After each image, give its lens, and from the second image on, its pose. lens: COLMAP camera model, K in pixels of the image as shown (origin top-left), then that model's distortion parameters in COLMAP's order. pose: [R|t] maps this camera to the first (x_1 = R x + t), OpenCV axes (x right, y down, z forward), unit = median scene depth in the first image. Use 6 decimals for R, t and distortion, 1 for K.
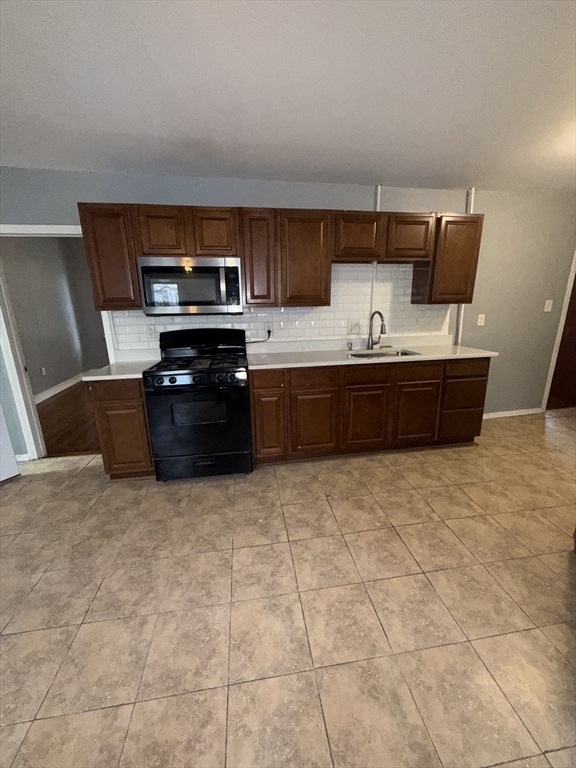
lens RADIAL K [[299.4, 0, 286.7], [0, 299.4, 387.7], [0, 0, 1]] dist [0.001955, 0.000109]
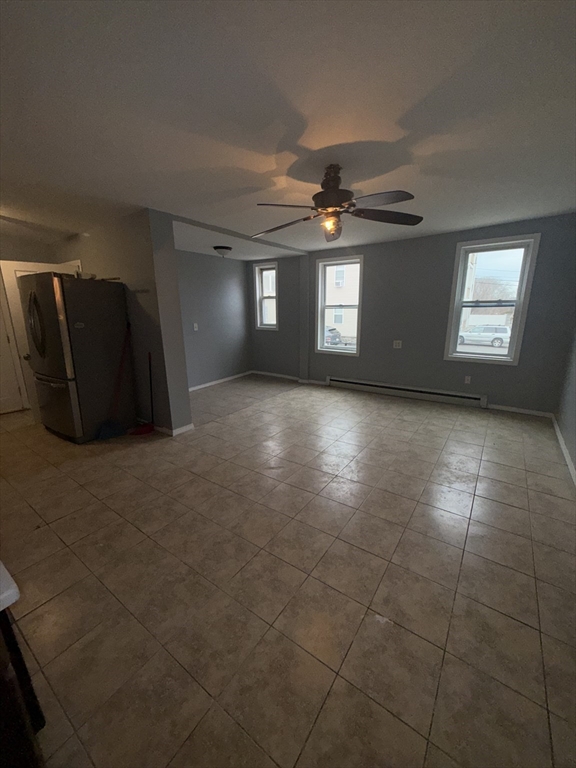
lens RADIAL K [[308.3, 0, 286.0], [0, 308.3, 385.7], [0, 0, 1]] dist [-0.001390, -0.000039]
pose [[-0.714409, -0.143005, 0.684959, -0.968872], [0.216472, 0.885703, 0.410695, -0.235097], [-0.665401, 0.441679, -0.601798, 0.871878]]
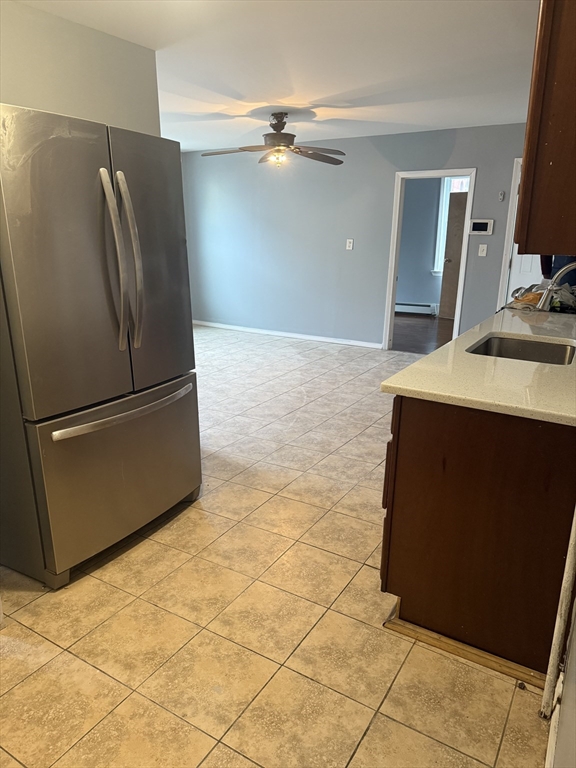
lens RADIAL K [[541.2, 0, 288.0], [0, 541.2, 384.0], [0, 0, 1]] dist [-0.001496, -0.001111]
pose [[-0.633131, 0.217330, -0.742908, 1.517533], [-0.212395, 0.874157, 0.436736, -0.449620], [0.744334, 0.434301, -0.507296, 1.477237]]
